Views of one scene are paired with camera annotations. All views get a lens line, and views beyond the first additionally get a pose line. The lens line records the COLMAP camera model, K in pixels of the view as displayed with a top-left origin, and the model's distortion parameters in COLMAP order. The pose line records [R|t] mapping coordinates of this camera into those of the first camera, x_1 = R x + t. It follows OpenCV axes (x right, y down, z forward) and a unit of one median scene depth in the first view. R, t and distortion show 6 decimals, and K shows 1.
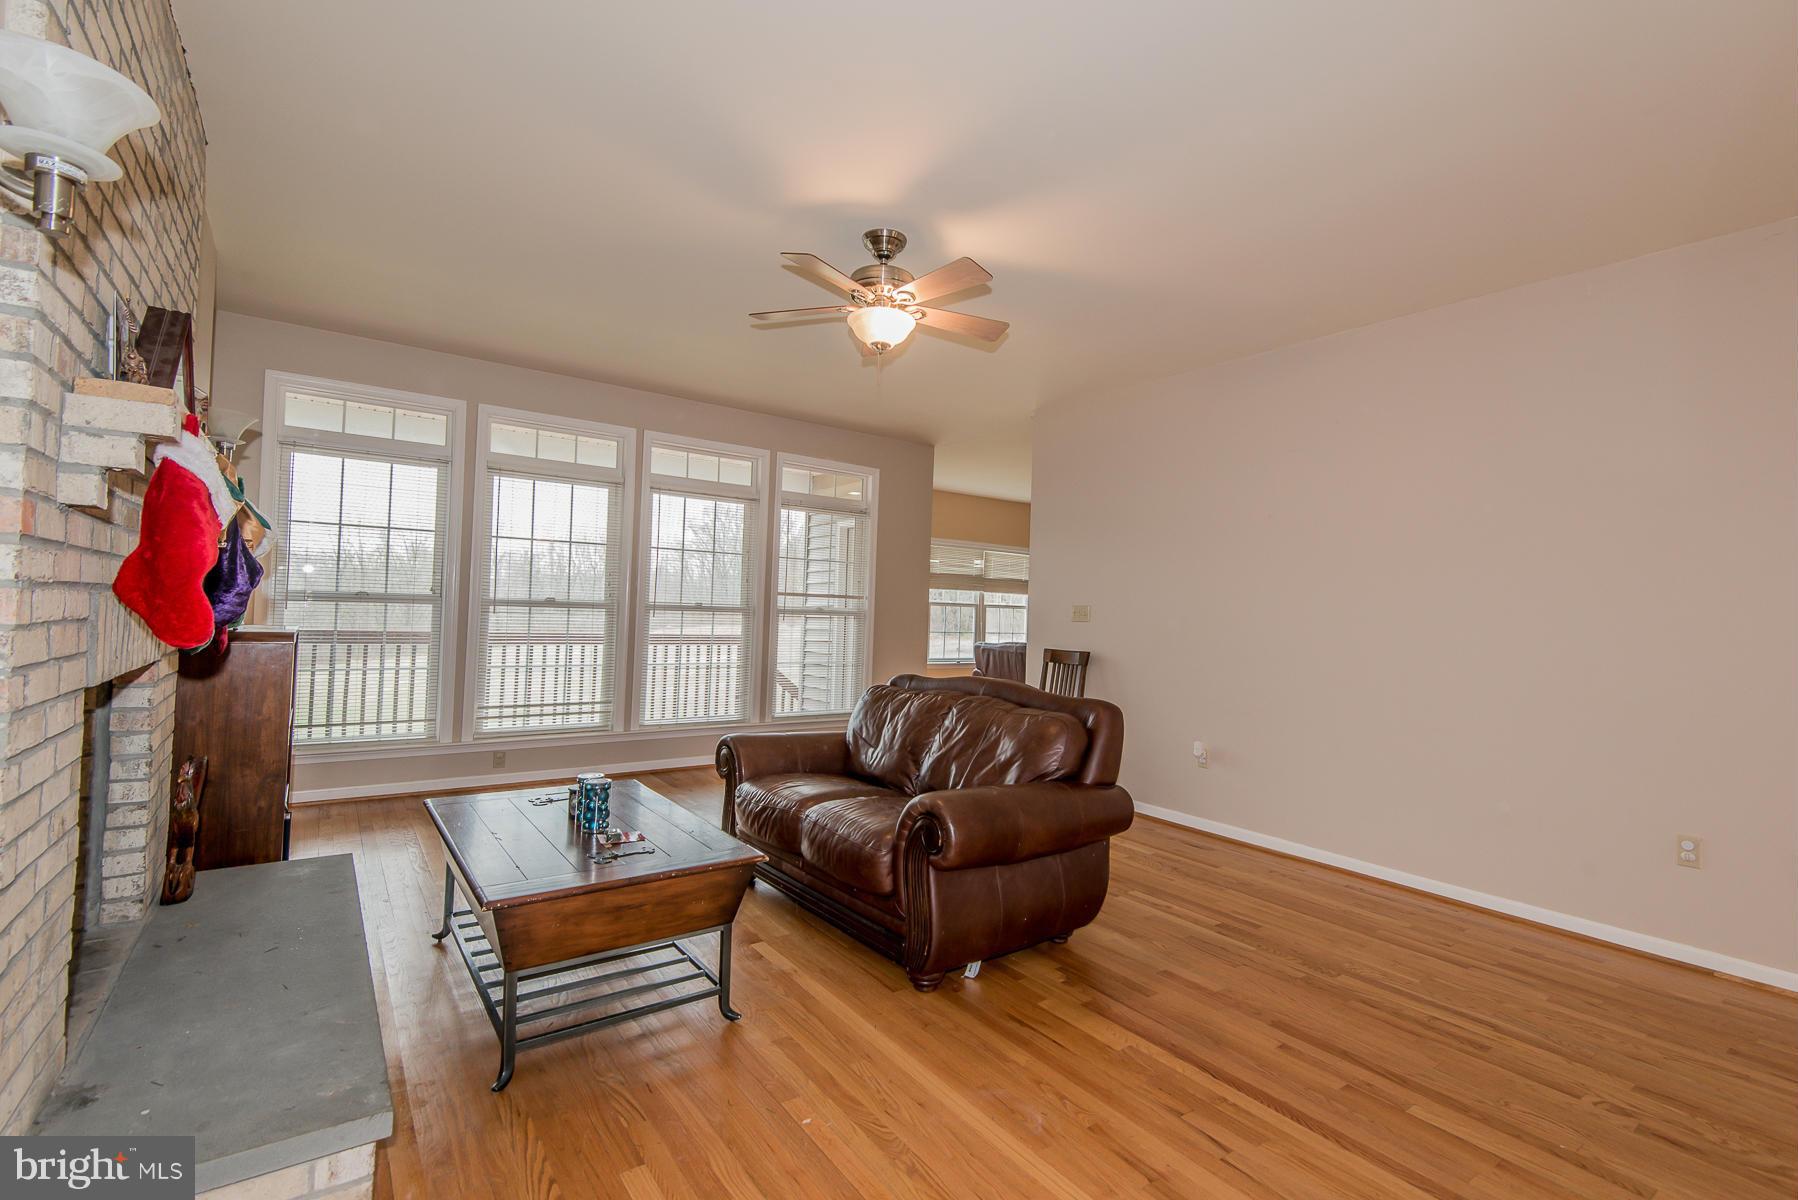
lens RADIAL K [[795.1, 0, 891.1], [0, 795.1, 590.8], [0, 0, 1]] dist [0.031731, -0.014352]
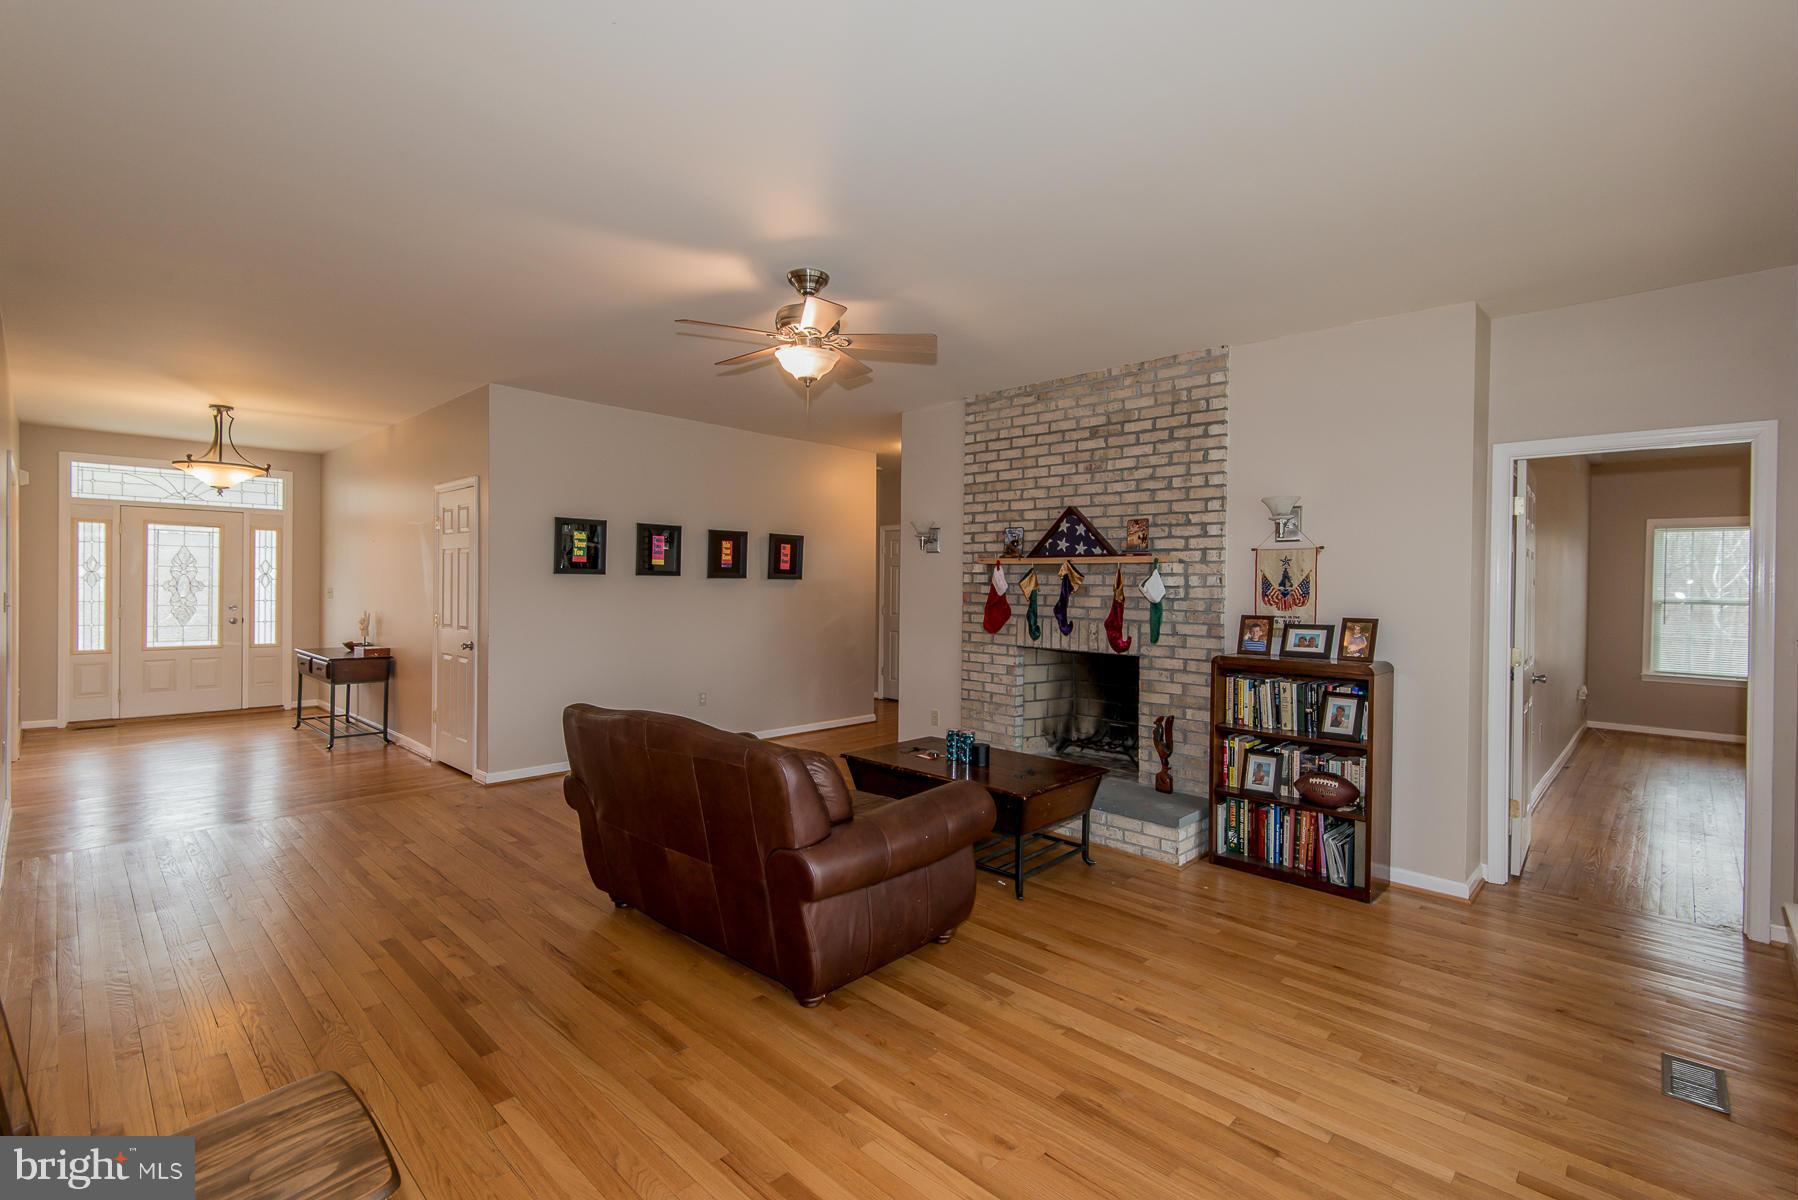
lens RADIAL K [[810.2, 0, 906.7], [0, 810.2, 590.4], [0, 0, 1]] dist [0.032724, -0.015557]
pose [[-0.977863, -0.046729, -0.203962, 0.032141], [-0.042474, 0.998780, -0.025193, 0.000253], [0.204890, -0.015972, -0.978655, 0.968258]]
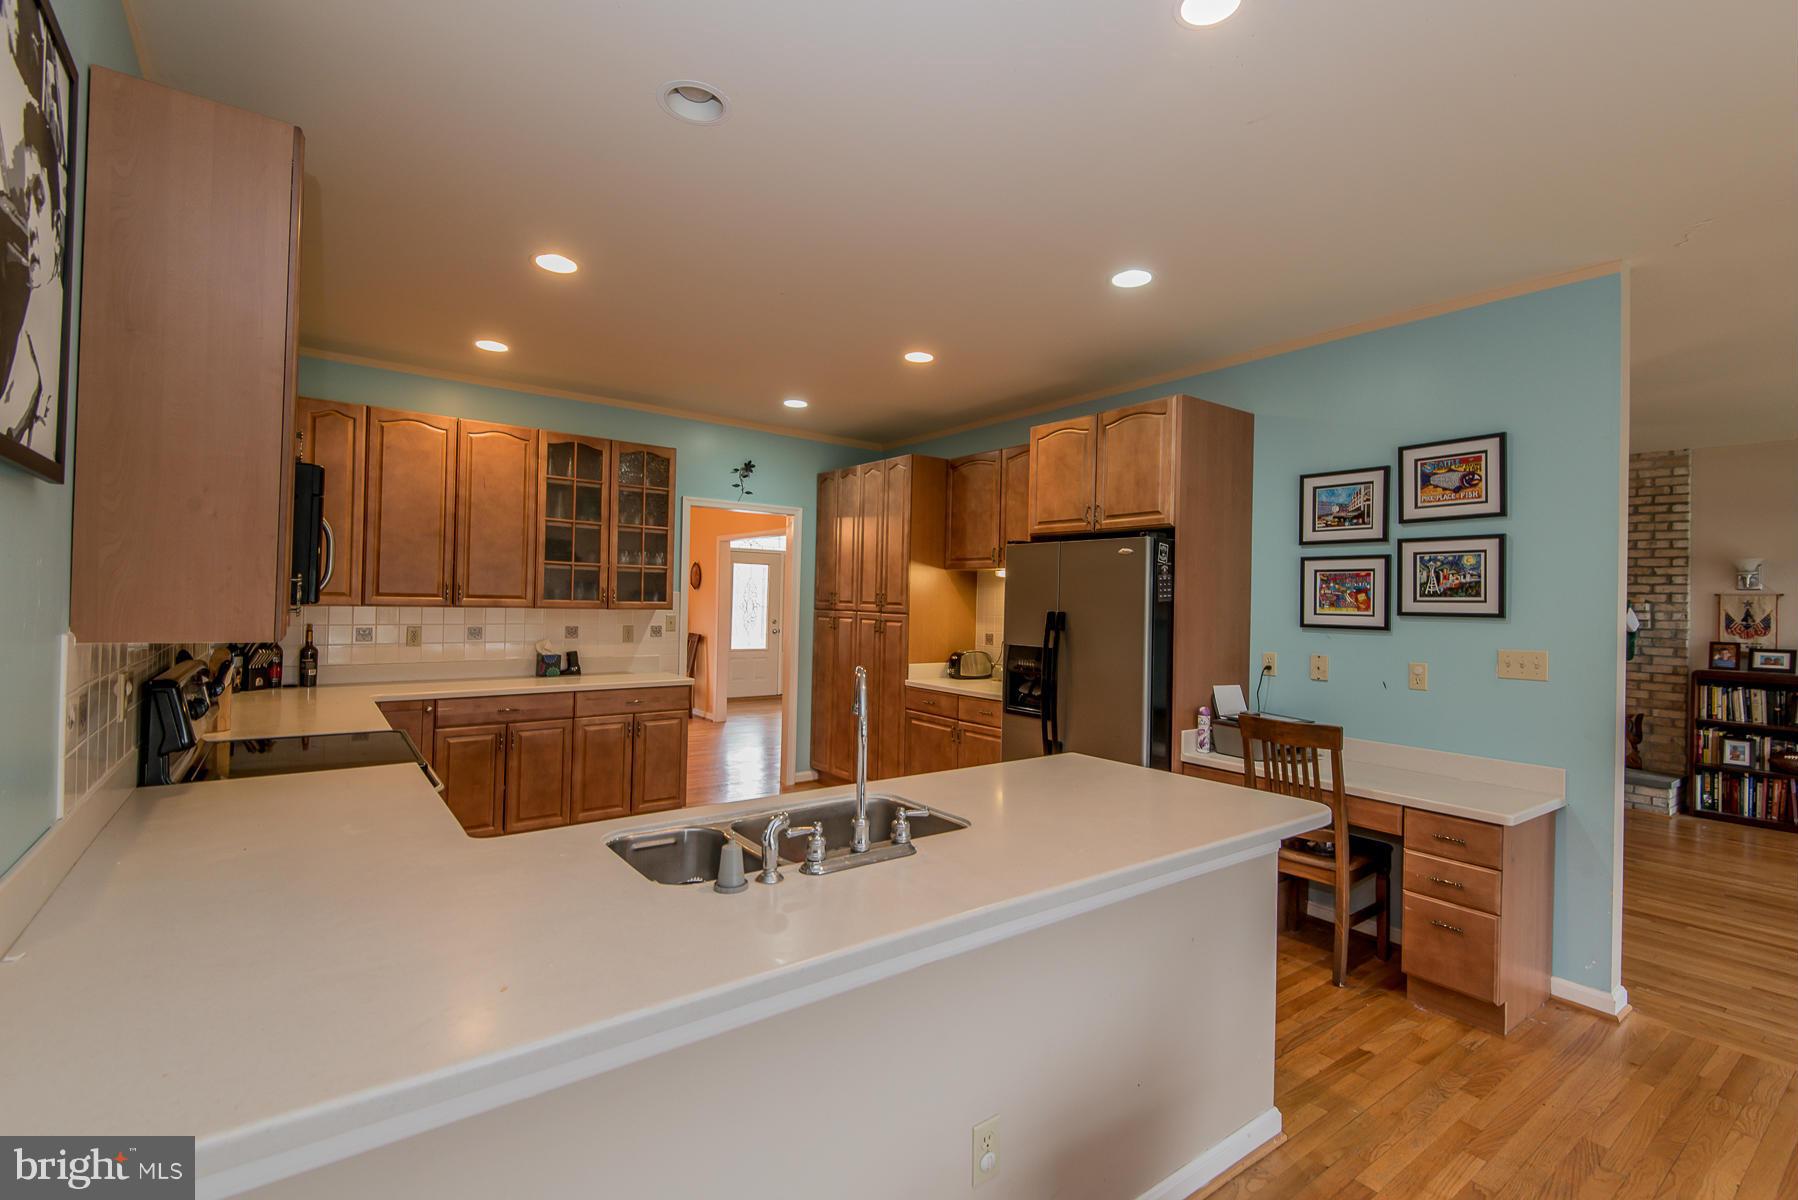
lens RADIAL K [[810.2, 0, 906.7], [0, 810.2, 590.4], [0, 0, 1]] dist [0.032724, -0.015557]
pose [[-0.997775, -0.057831, -0.033189, 0.542093], [-0.056566, 0.997680, -0.037873, 0.019736], [0.035303, -0.035911, -0.998731, 1.263210]]
